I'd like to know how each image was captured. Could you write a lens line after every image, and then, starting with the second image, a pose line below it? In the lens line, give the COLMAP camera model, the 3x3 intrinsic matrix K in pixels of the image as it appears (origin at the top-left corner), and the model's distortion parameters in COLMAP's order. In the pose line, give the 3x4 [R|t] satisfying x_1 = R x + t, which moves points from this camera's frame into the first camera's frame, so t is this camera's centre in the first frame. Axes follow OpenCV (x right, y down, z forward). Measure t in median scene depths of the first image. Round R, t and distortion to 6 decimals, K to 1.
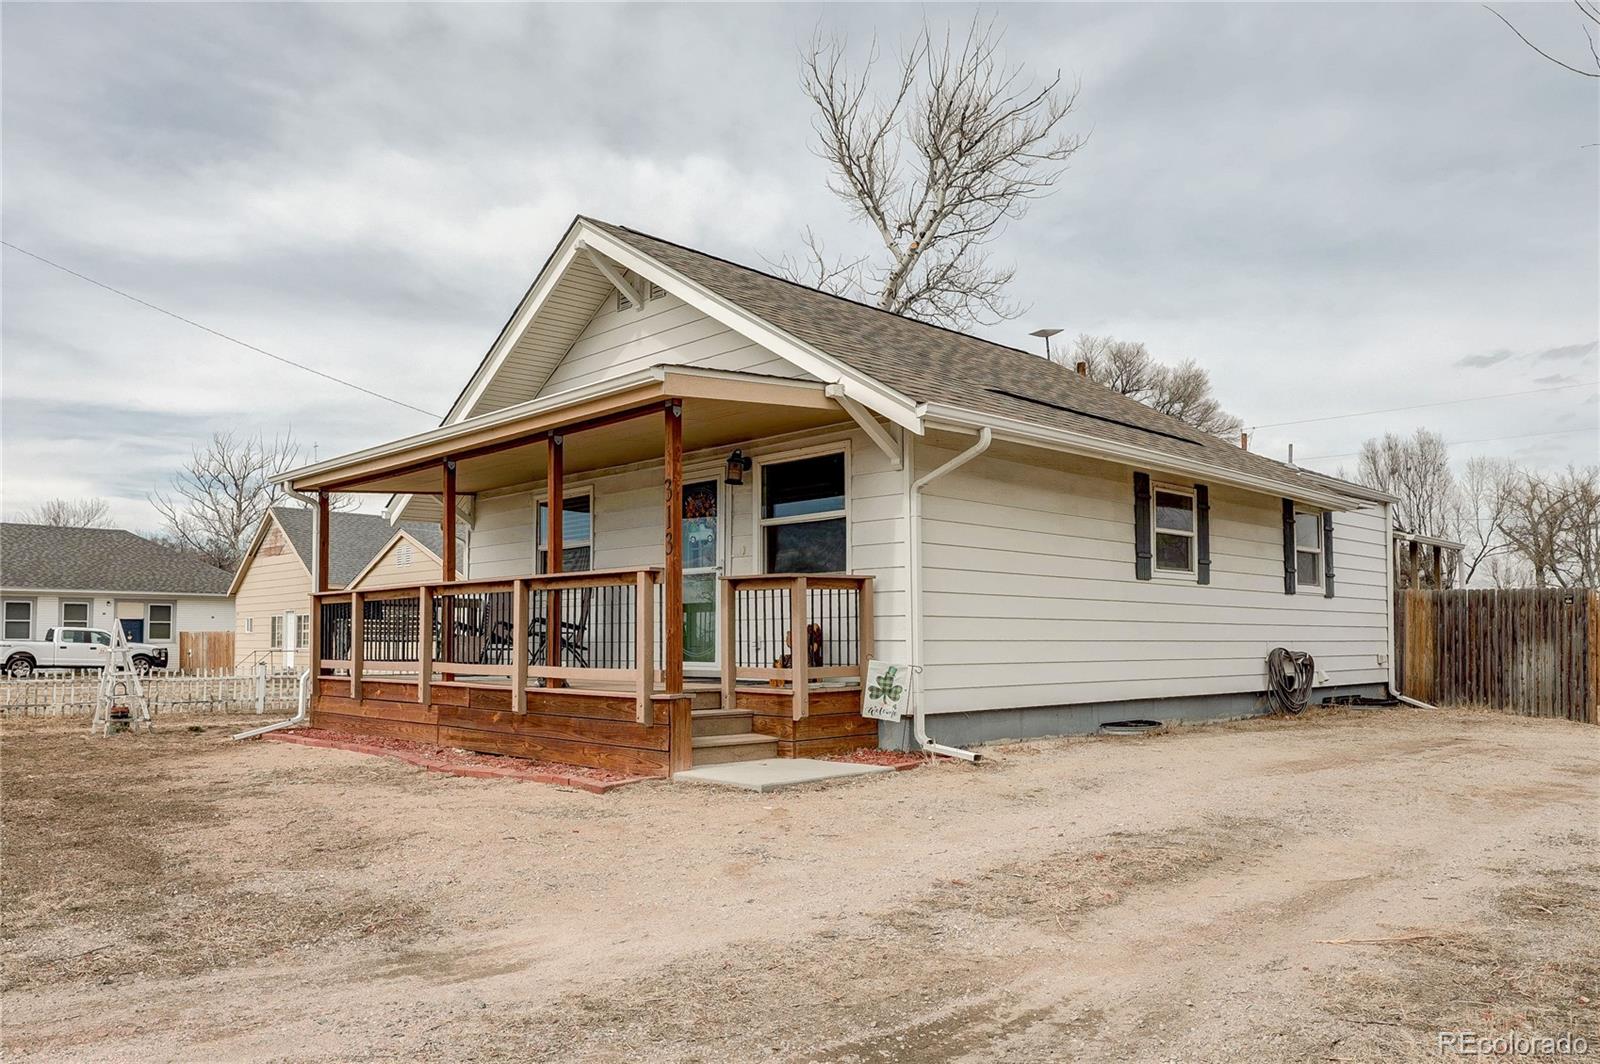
lens RADIAL K [[1152.2, 0, 794.5], [0, 1152.2, 547.2], [0, 0, 1]] dist [0.010510, -0.001585]
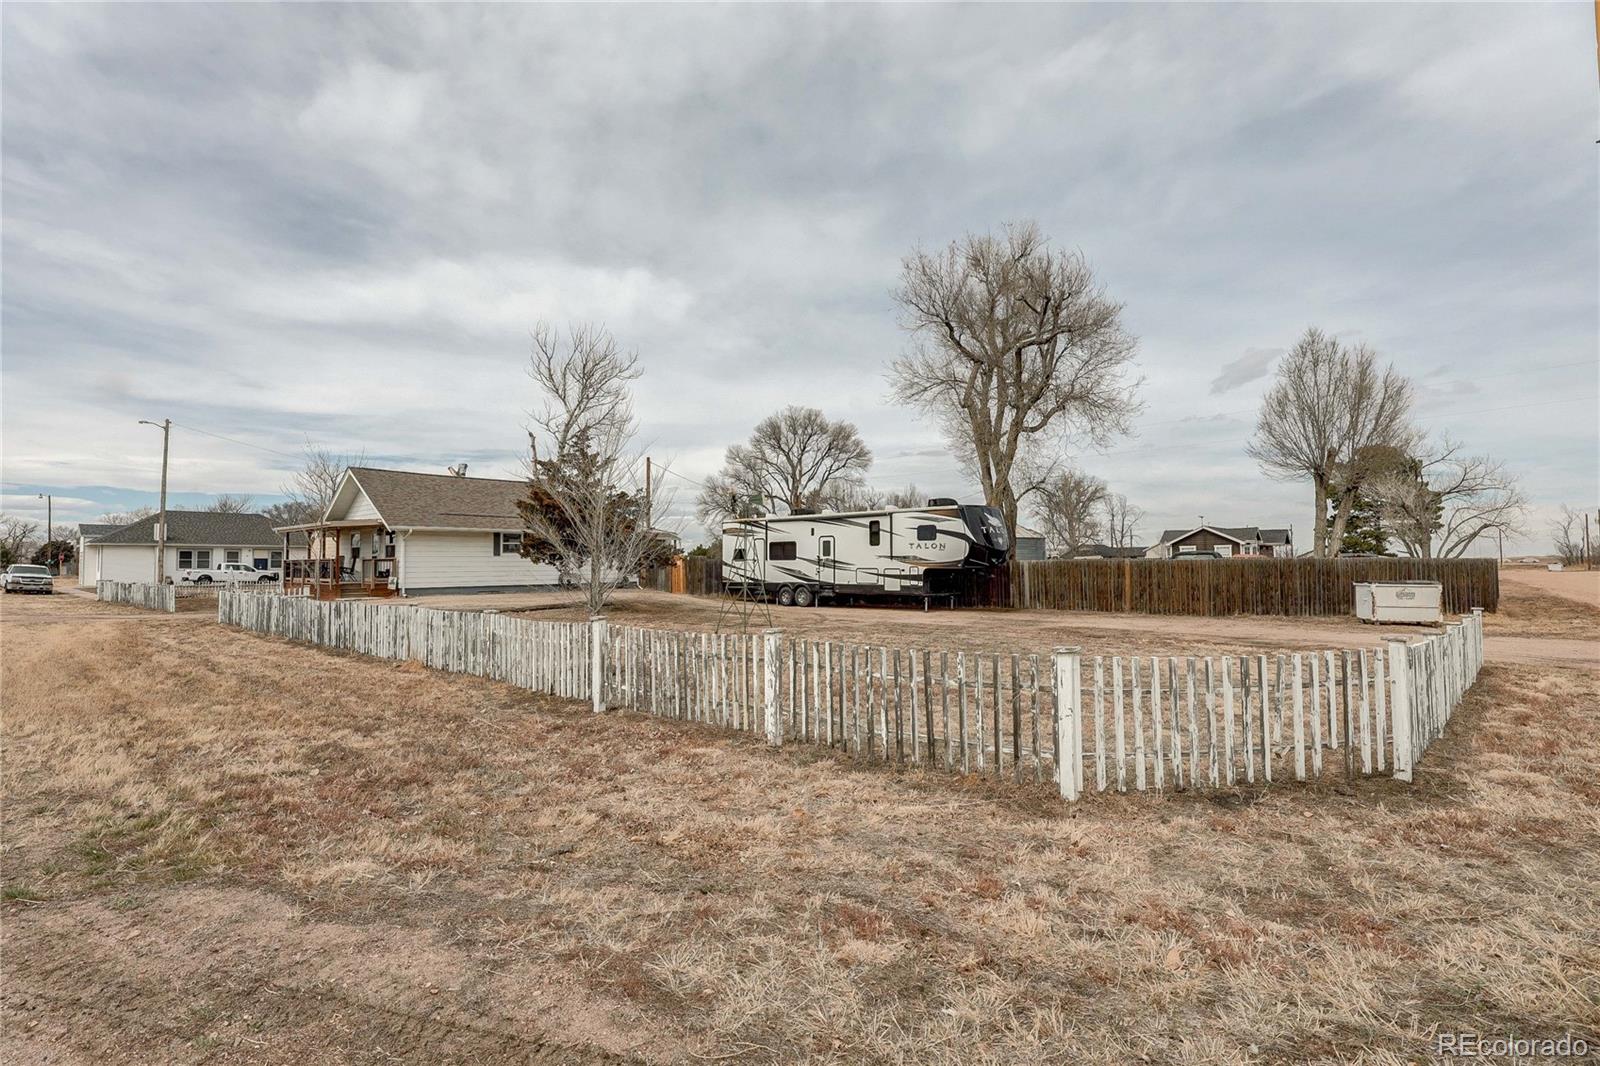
lens RADIAL K [[757.8, 0, 805.4], [0, 757.8, 535.7], [0, 0, 1]] dist [-0.006199, 0.002099]
pose [[0.996888, -0.003690, 0.078745, 1.162644], [0.000094, 0.998959, 0.045620, -0.160317], [-0.078832, -0.045471, 0.995850, -1.687256]]
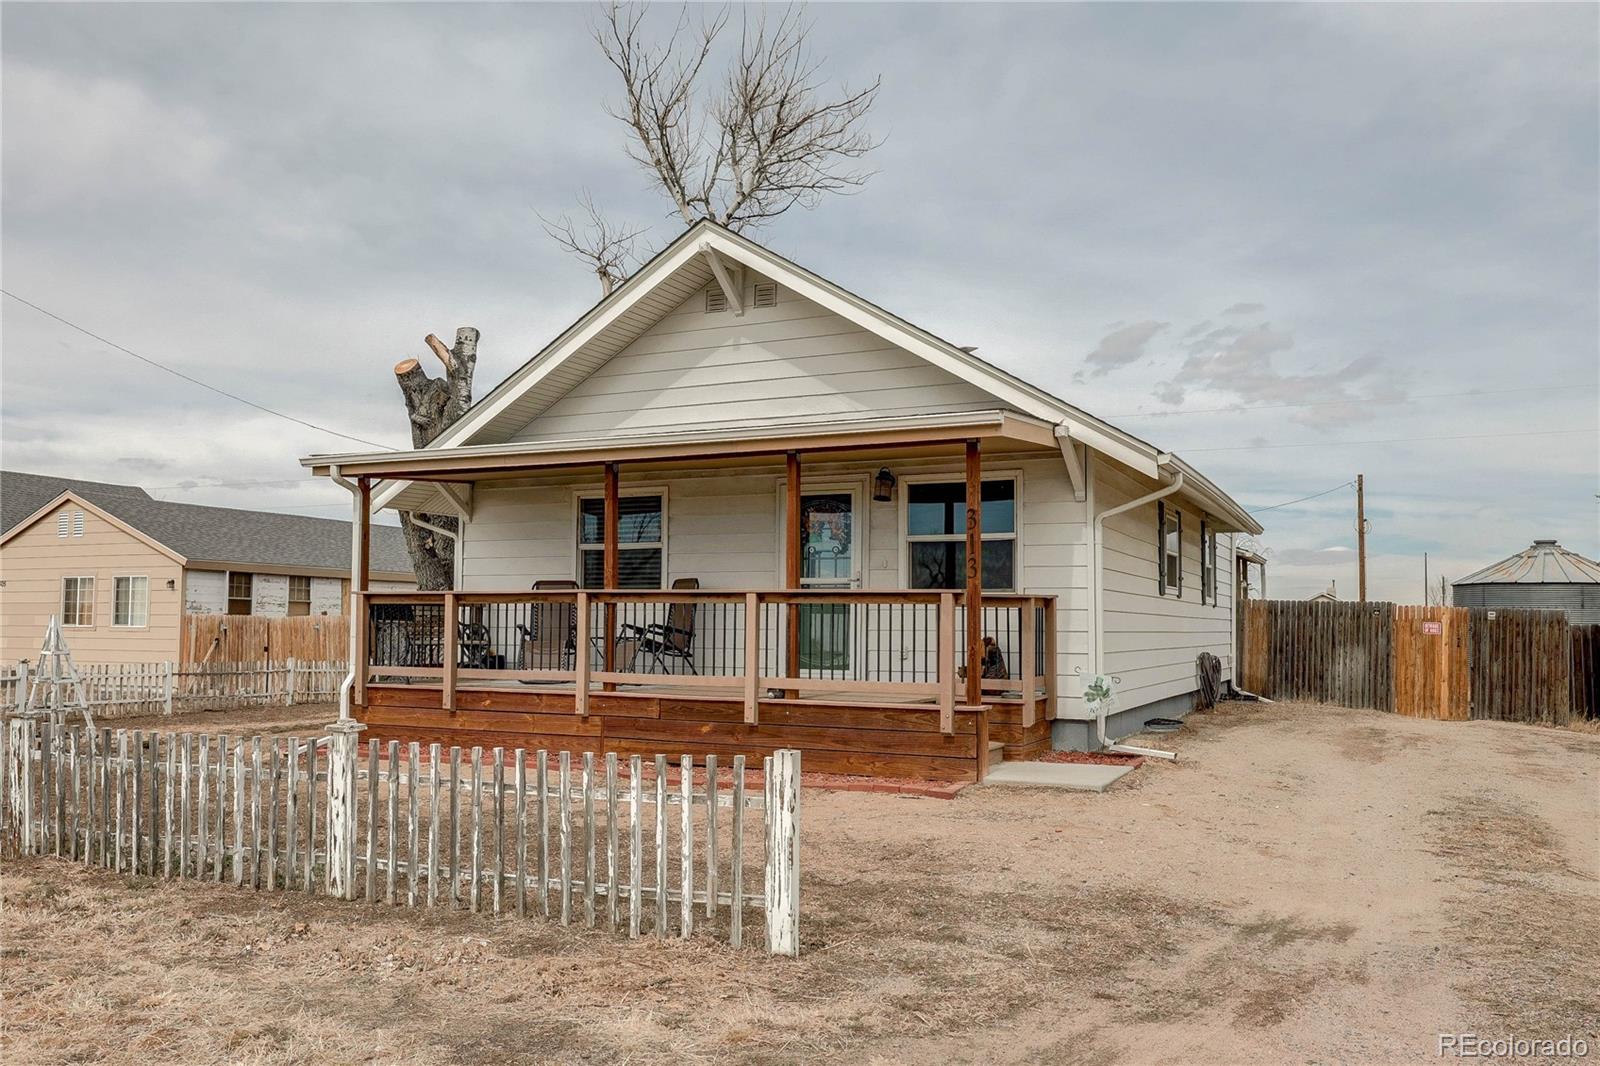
lens RADIAL K [[1262.5, 0, 797.1], [0, 1262.5, 525.4], [0, 0, 1]] dist [-0.004043, -0.001966]
pose [[0.936157, 0.036868, 0.349645, -0.478088], [-0.038292, 0.999263, -0.002842, -0.023901], [-0.349492, -0.010728, 0.936878, -0.044299]]
